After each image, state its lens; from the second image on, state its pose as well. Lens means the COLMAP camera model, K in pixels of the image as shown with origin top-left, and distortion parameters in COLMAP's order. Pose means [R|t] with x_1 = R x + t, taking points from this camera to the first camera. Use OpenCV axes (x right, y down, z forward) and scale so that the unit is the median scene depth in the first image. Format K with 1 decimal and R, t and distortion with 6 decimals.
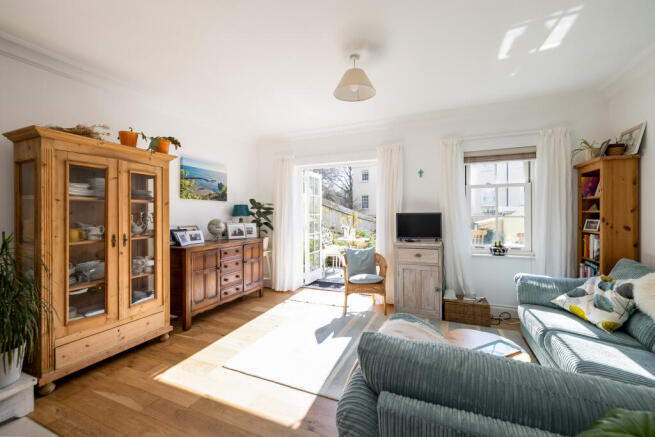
lens RADIAL K [[273.3, 0, 324.7], [0, 273.3, 215.2], [0, 0, 1]] dist [-0.000232, -0.000571]
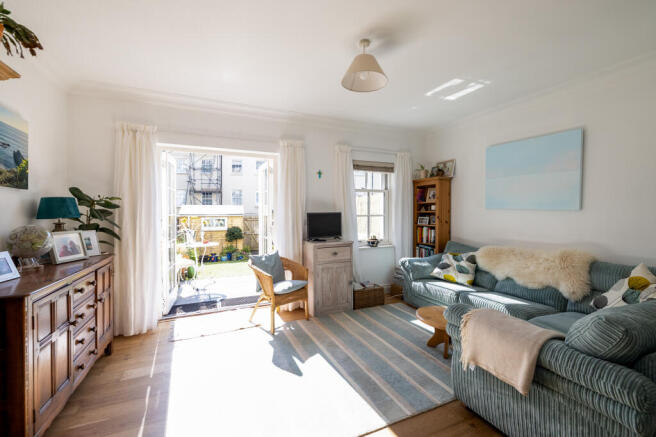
lens RADIAL K [[273.7, 0, 326.5], [0, 273.7, 215.6], [0, 0, 1]] dist [-0.000232, -0.000571]
pose [[0.678198, -0.007595, 0.734840, -0.438039], [0.004566, 0.999971, 0.006122, -0.003929], [-0.734865, -0.000797, 0.678213, 0.315306]]
